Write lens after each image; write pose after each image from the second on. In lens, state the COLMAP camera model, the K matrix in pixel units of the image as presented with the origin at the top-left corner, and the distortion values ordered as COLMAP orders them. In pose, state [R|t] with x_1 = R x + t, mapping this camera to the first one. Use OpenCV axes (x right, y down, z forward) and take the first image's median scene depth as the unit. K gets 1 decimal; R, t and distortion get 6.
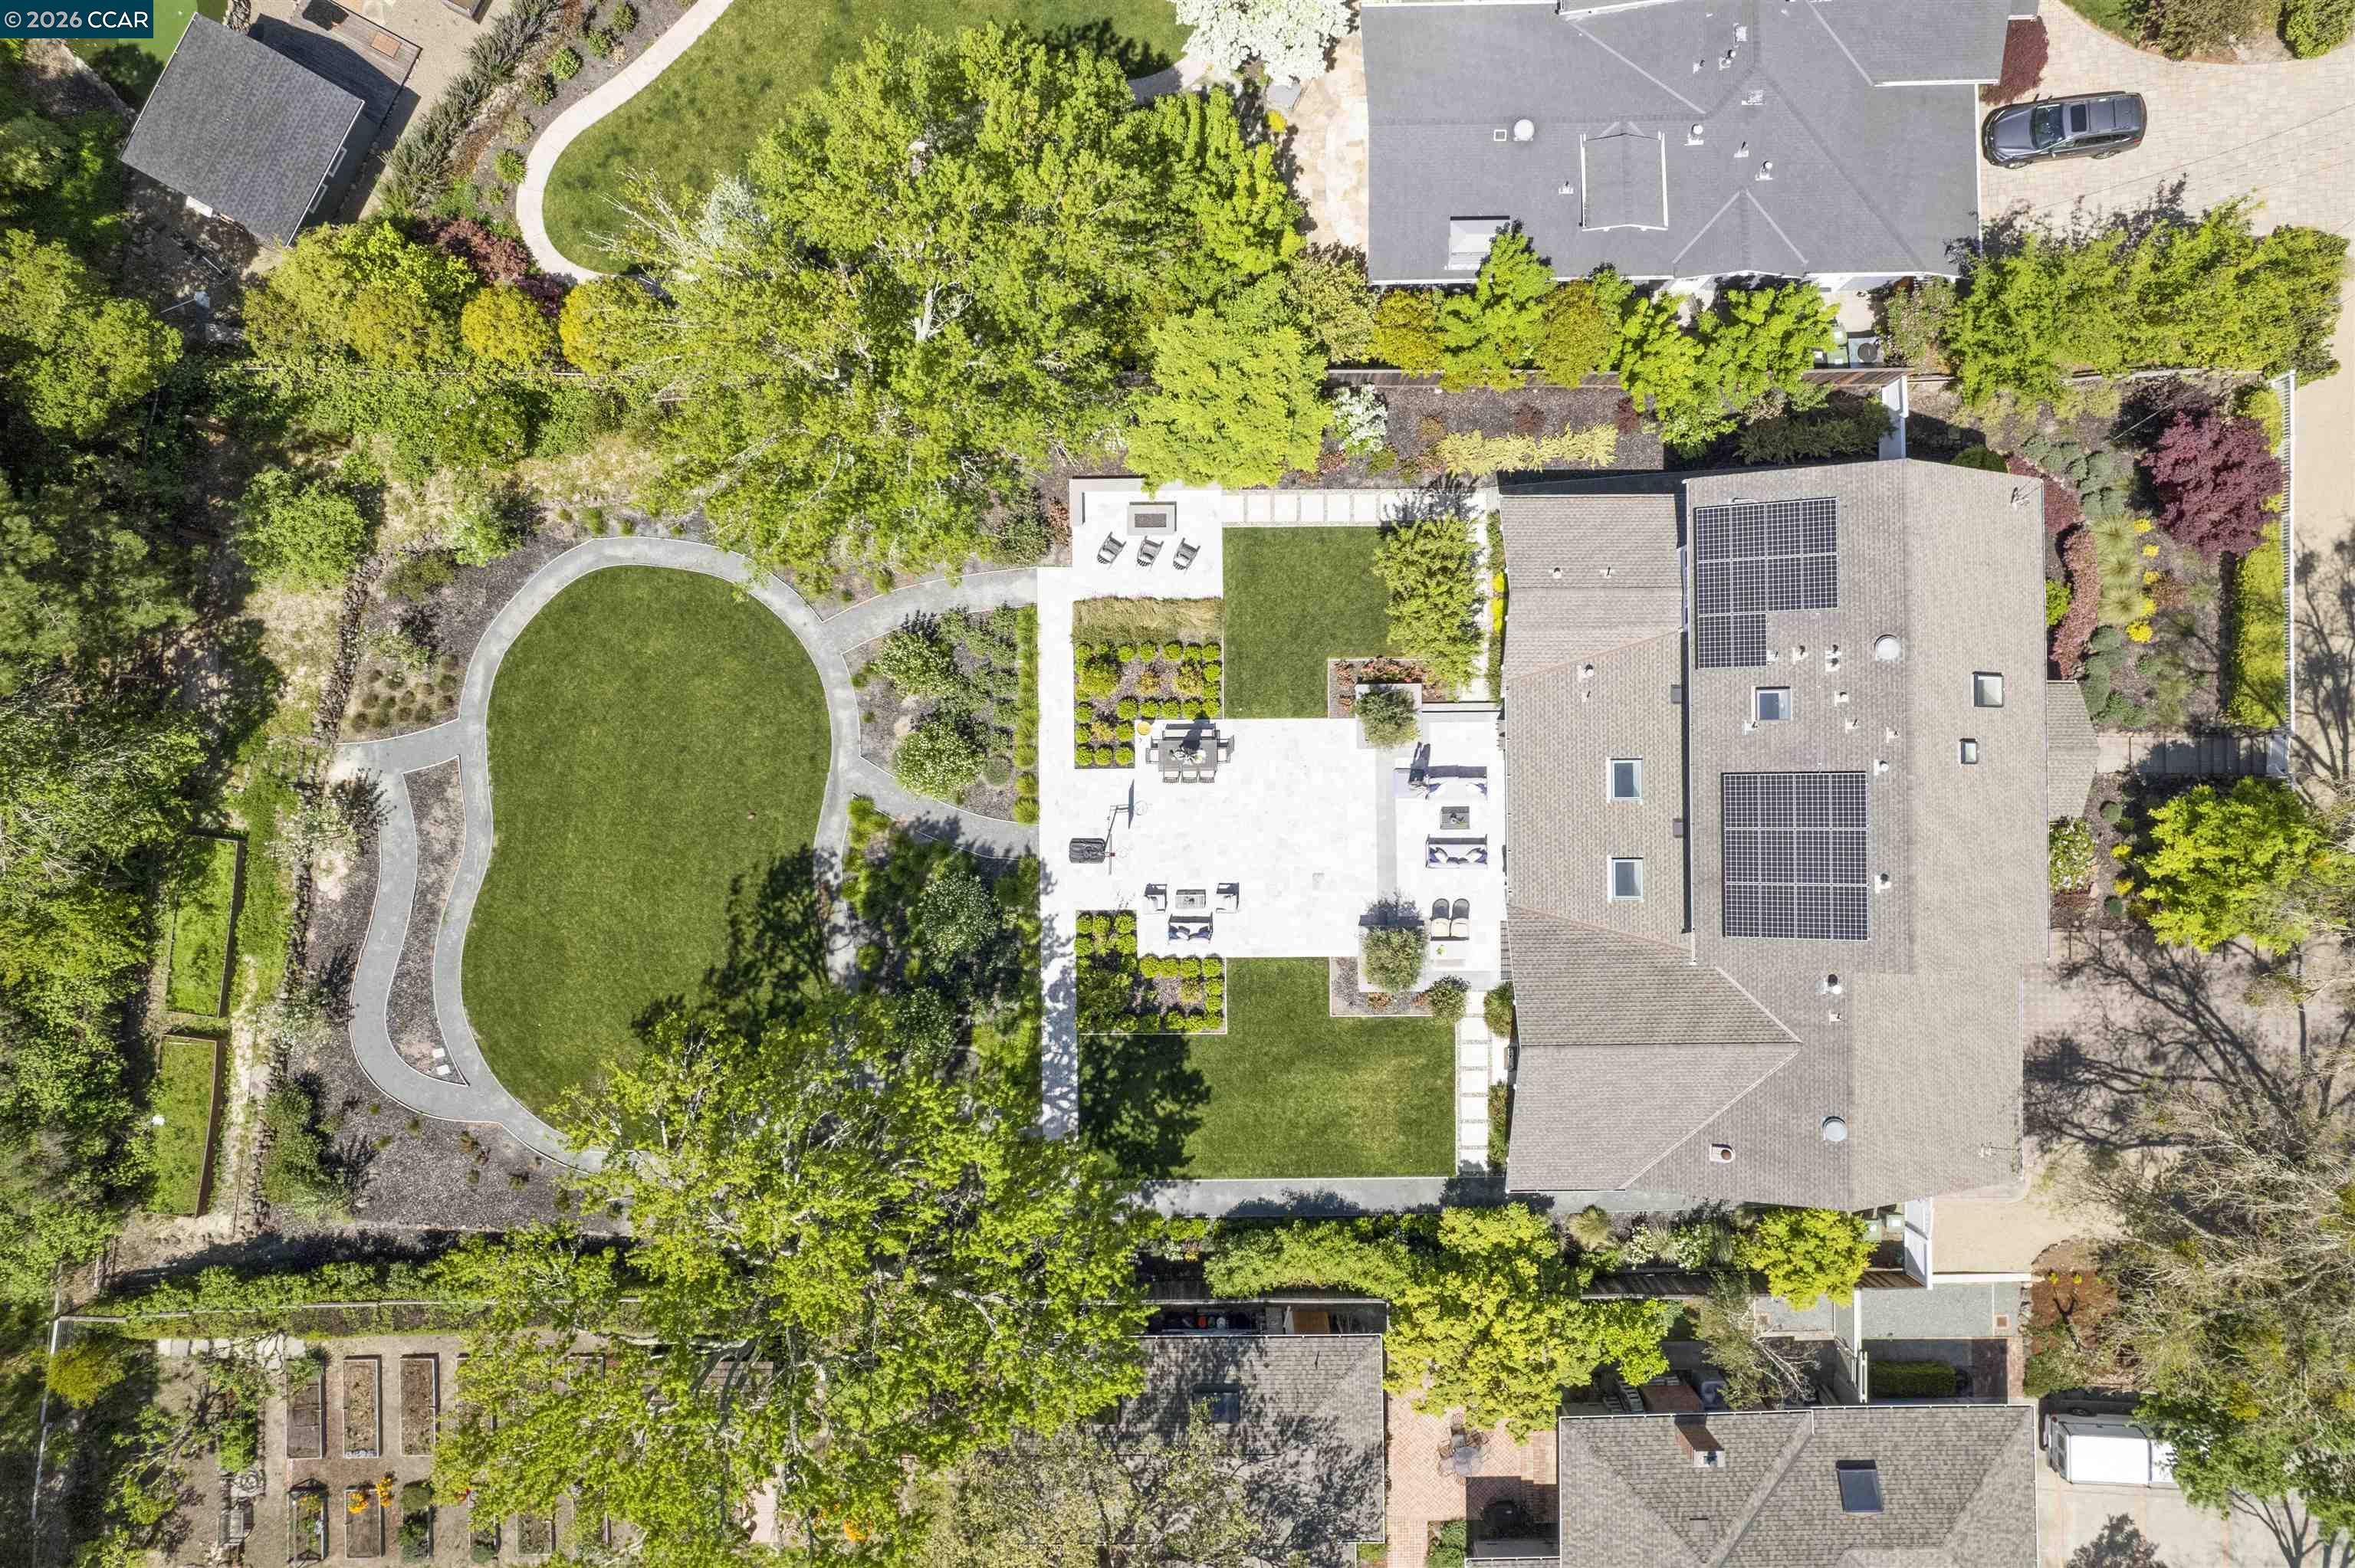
lens RADIAL K [[1513.4, 0, 1194.6], [0, 1513.4, 750.1], [0, 0, 1]] dist [-0.074606, 0.071467]
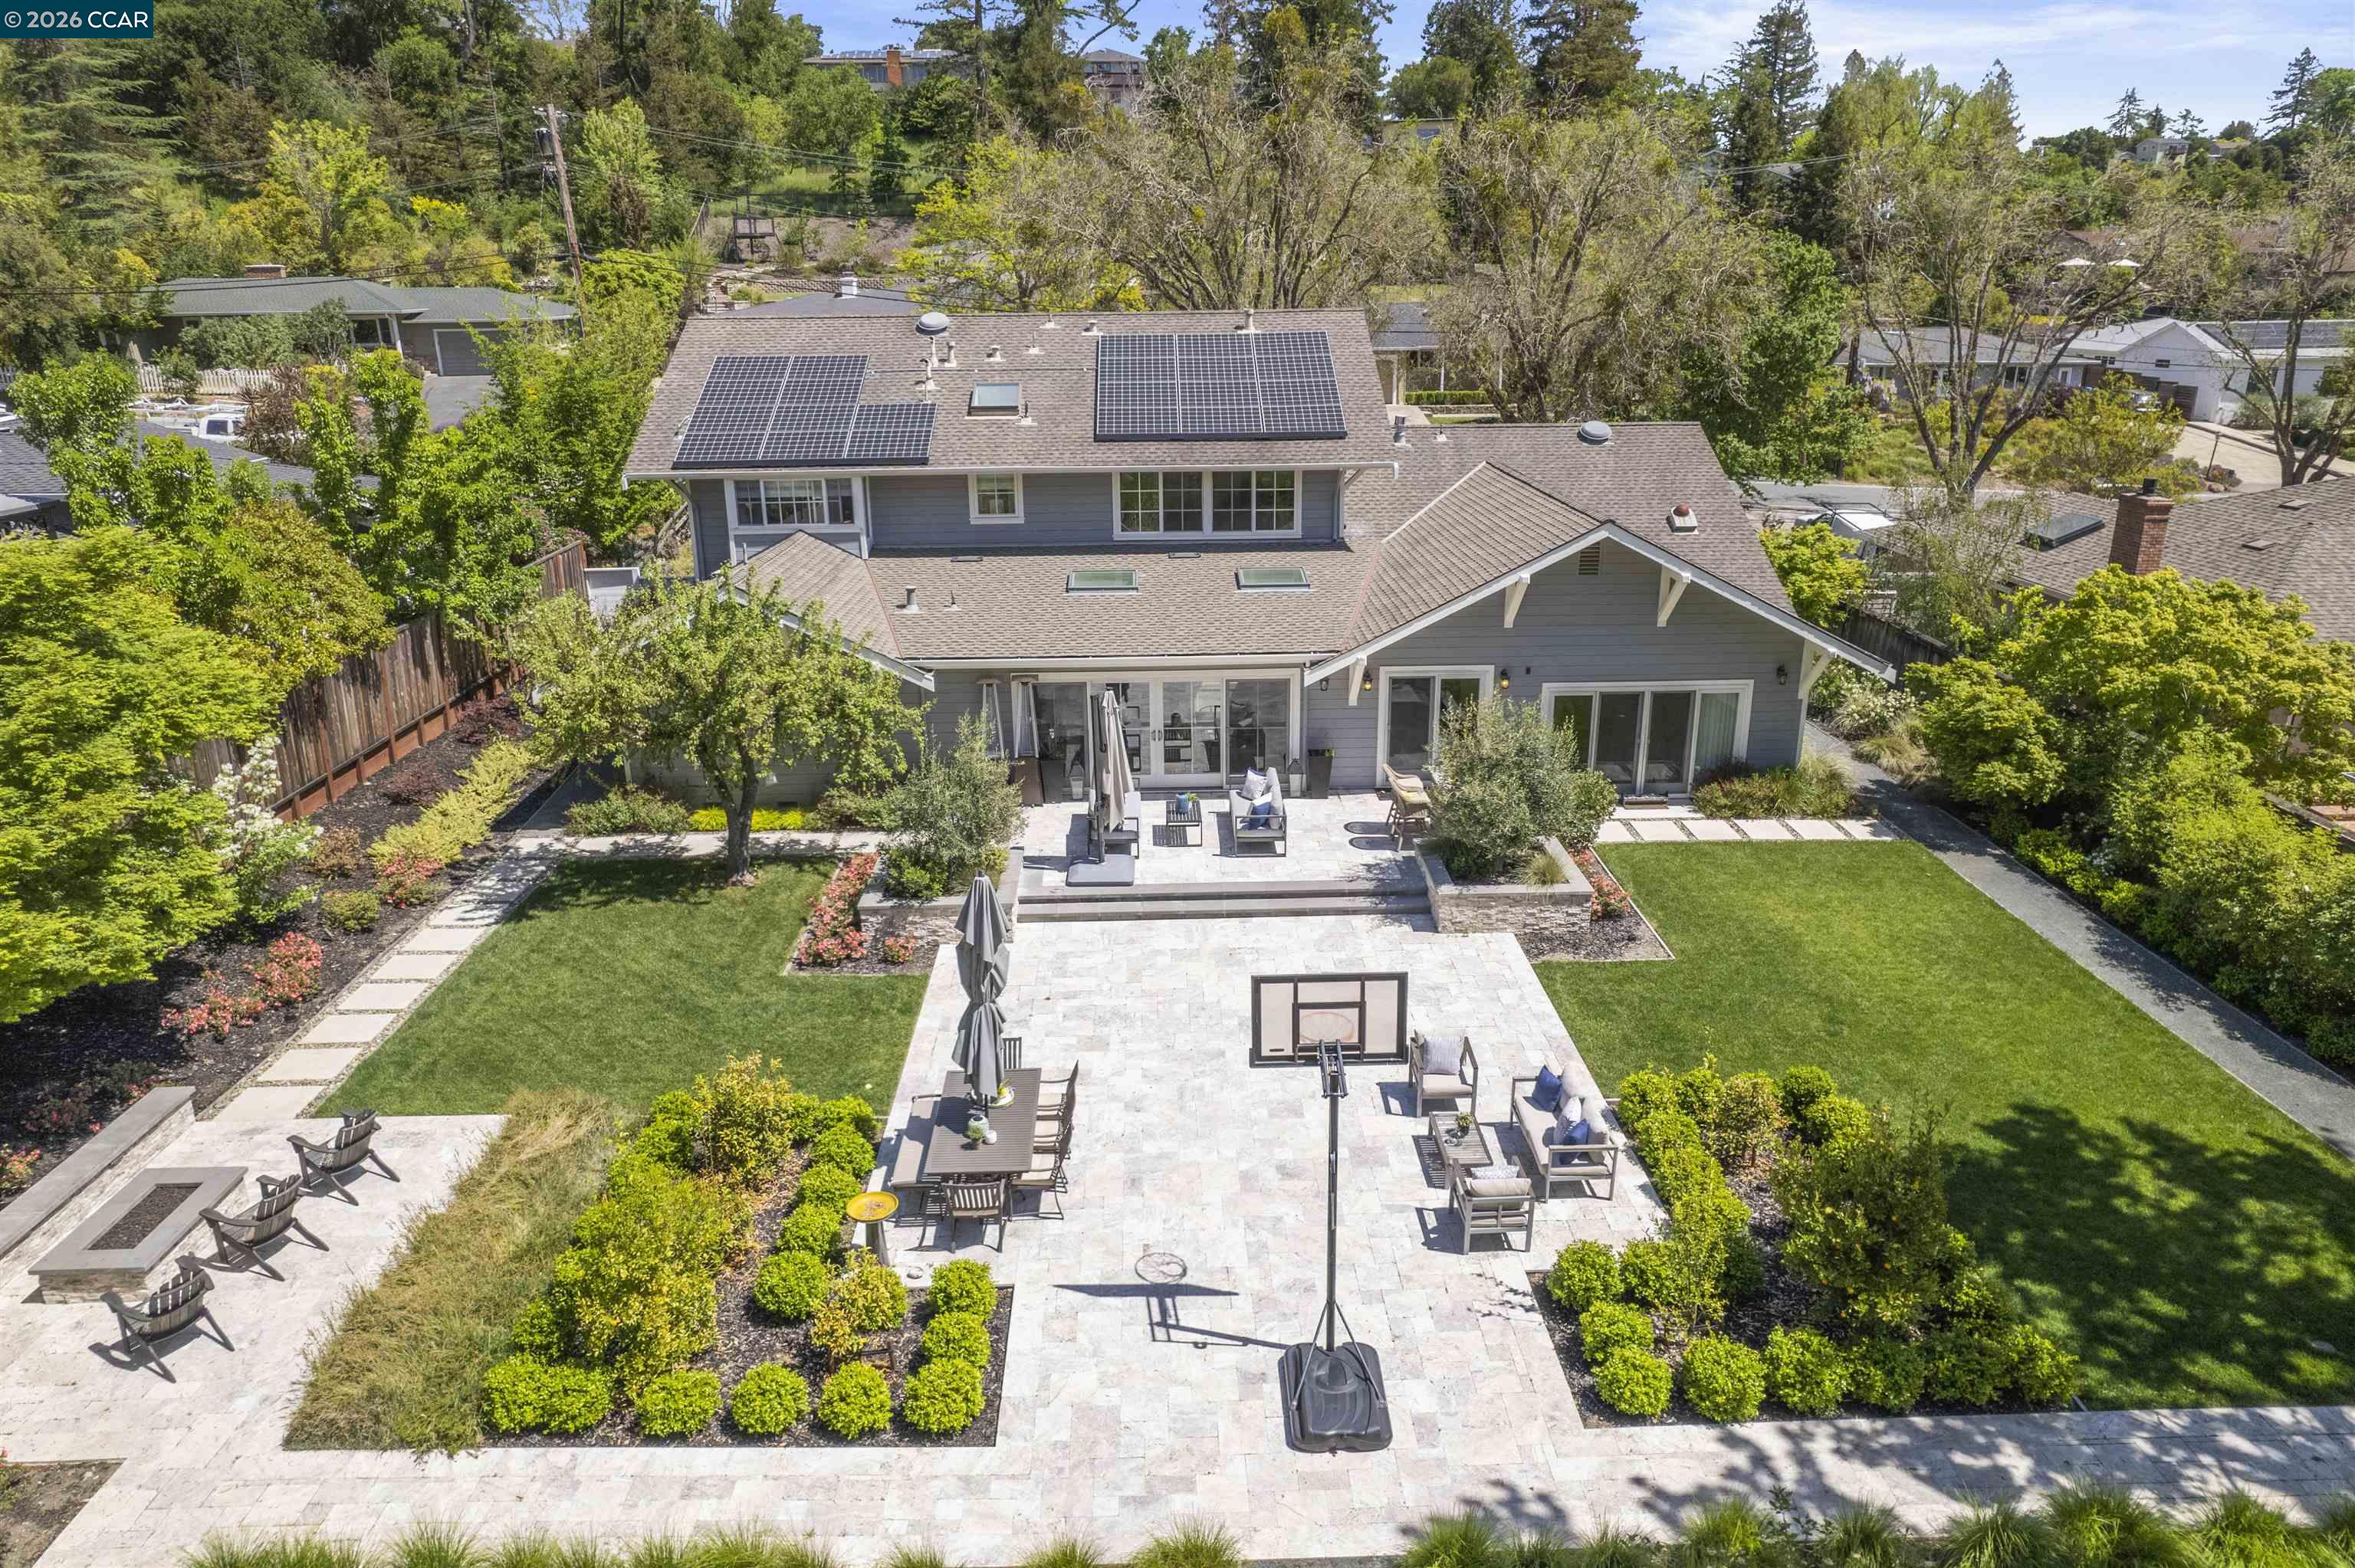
lens RADIAL K [[1513.4, 0, 1194.6], [0, 1513.4, 750.1], [0, 0, 1]] dist [-0.074606, 0.071467]
pose [[-0.023042, -0.293608, 0.955648, -0.272863], [0.999704, 0.000747, 0.024333, 0.037530], [-0.007858, 0.955926, 0.293504, 0.830873]]
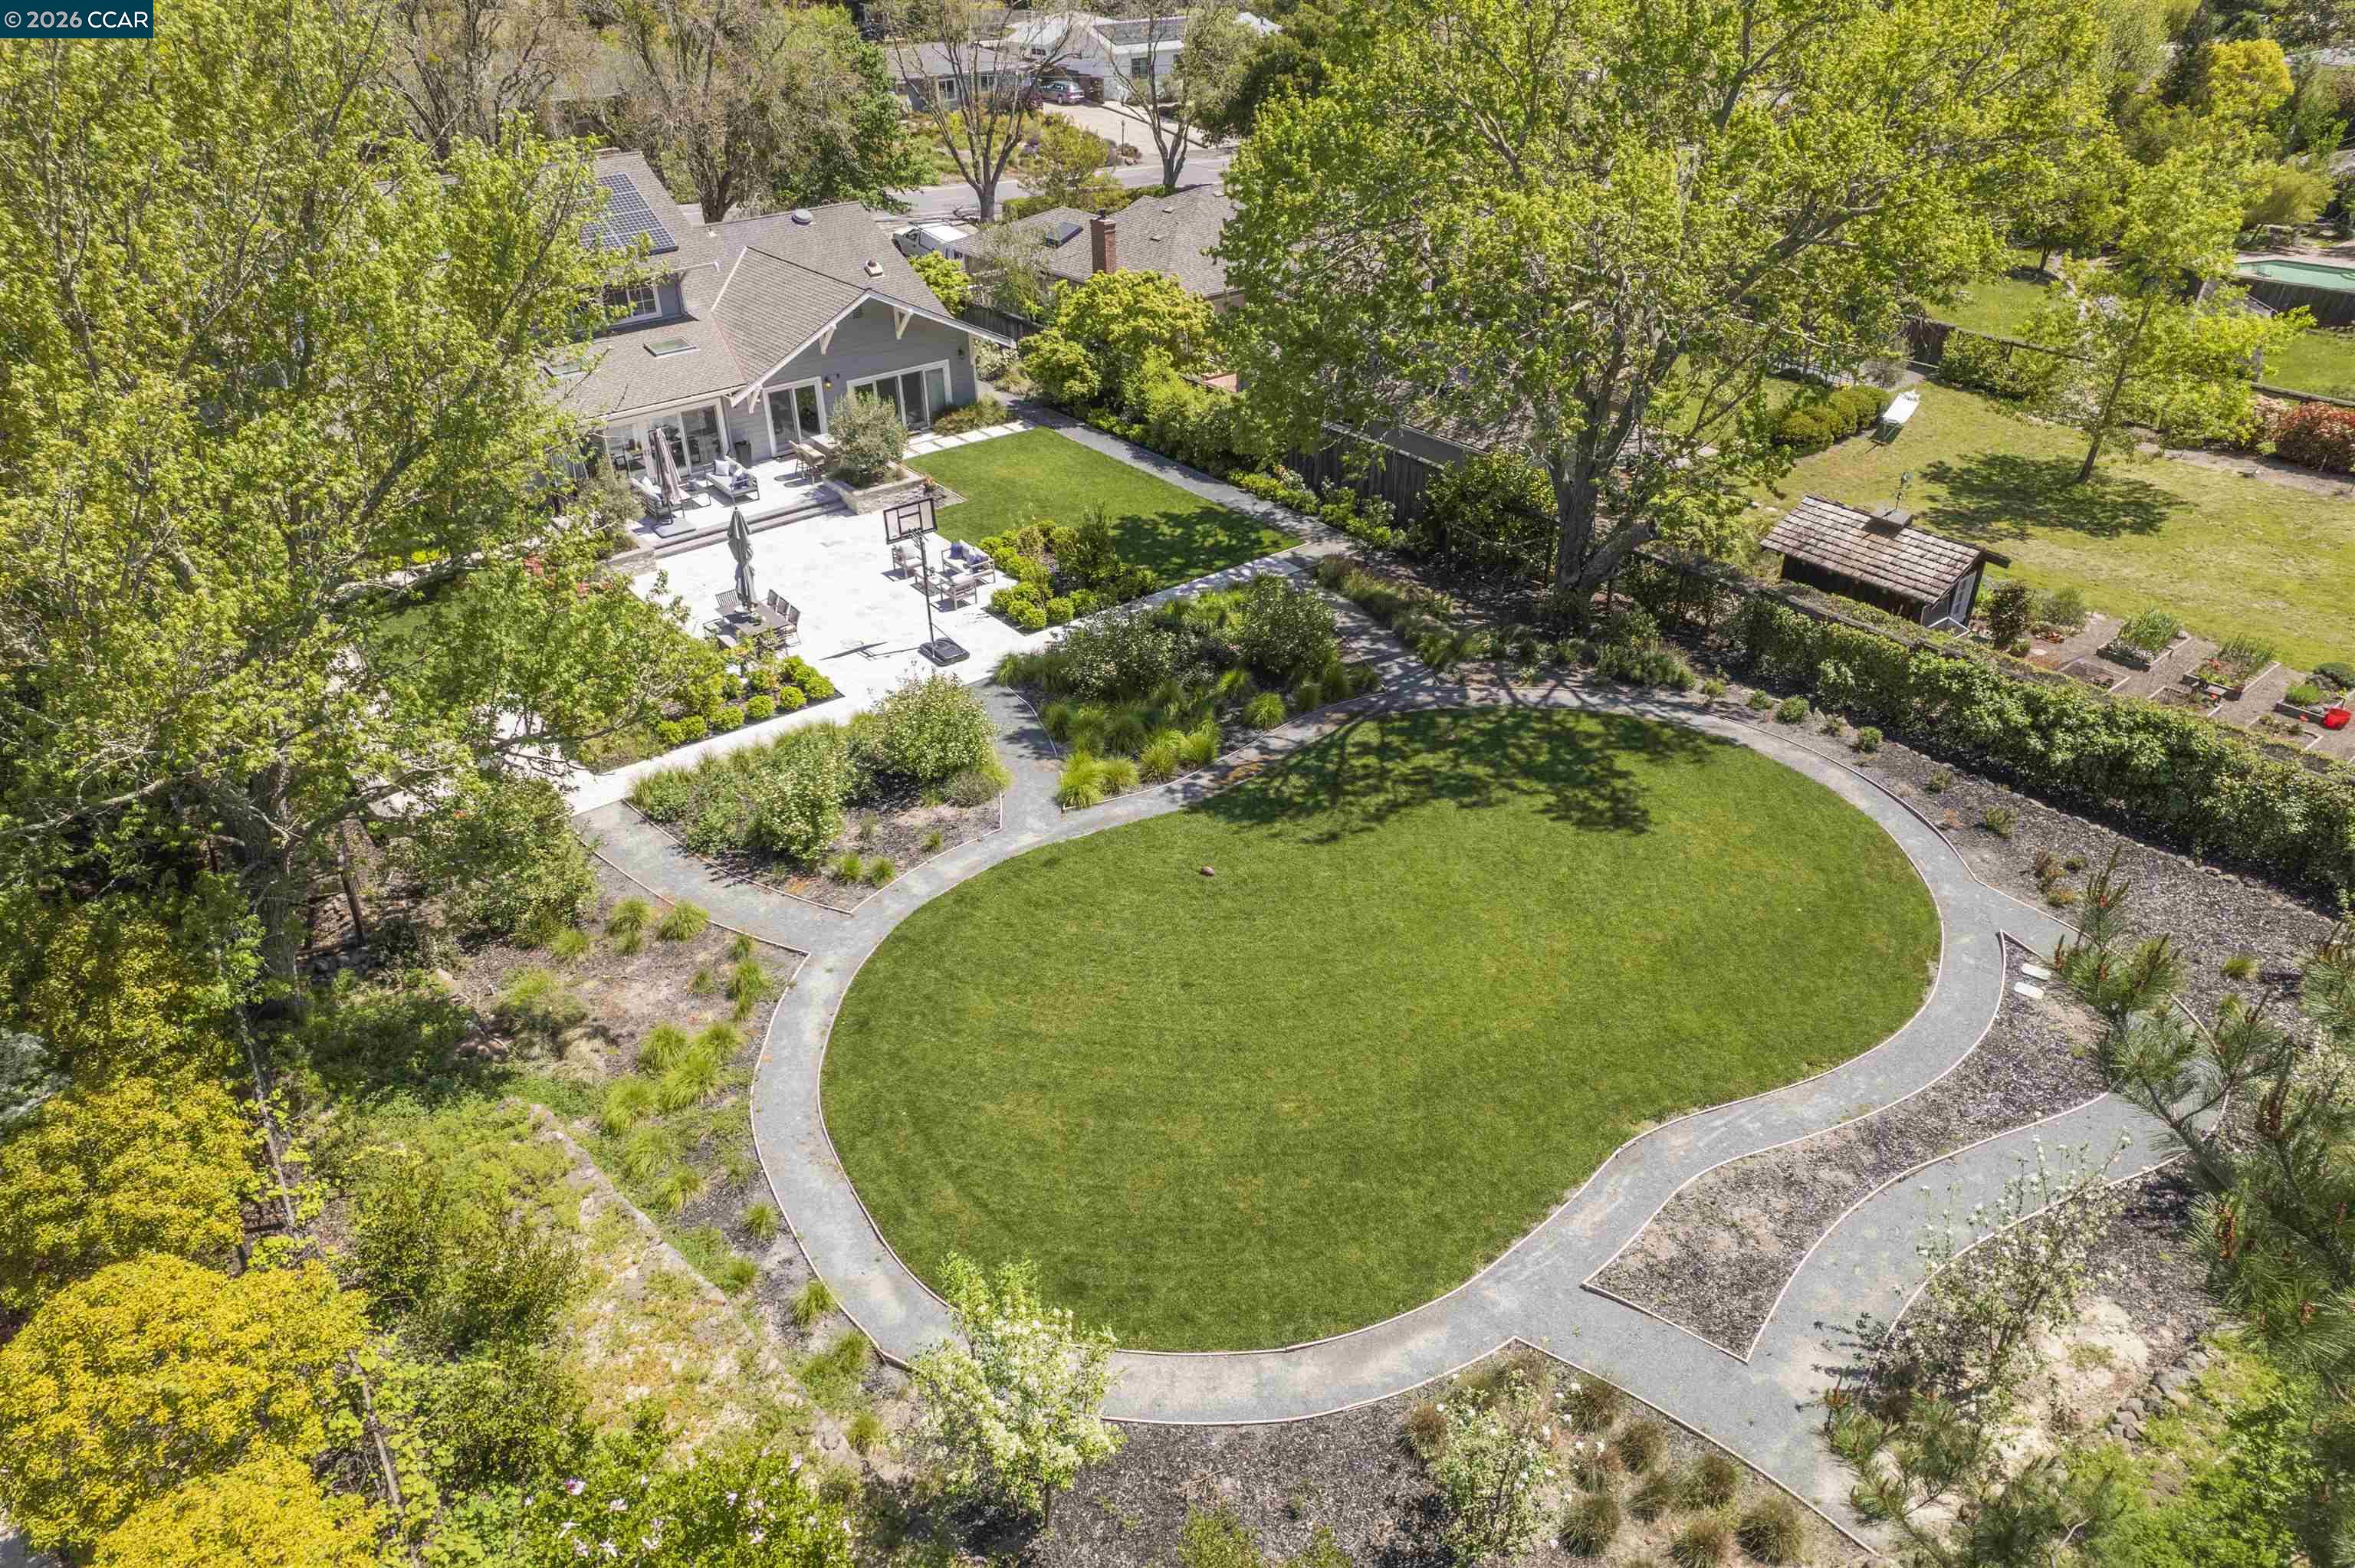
lens RADIAL K [[1513.4, 0, 1194.6], [0, 1513.4, 750.1], [0, 0, 1]] dist [-0.074606, 0.071467]
pose [[-0.618667, -0.386867, 0.683802, -0.632686], [0.785654, -0.304444, 0.538574, -0.228899], [-0.000177, 0.870429, 0.492293, 0.701172]]
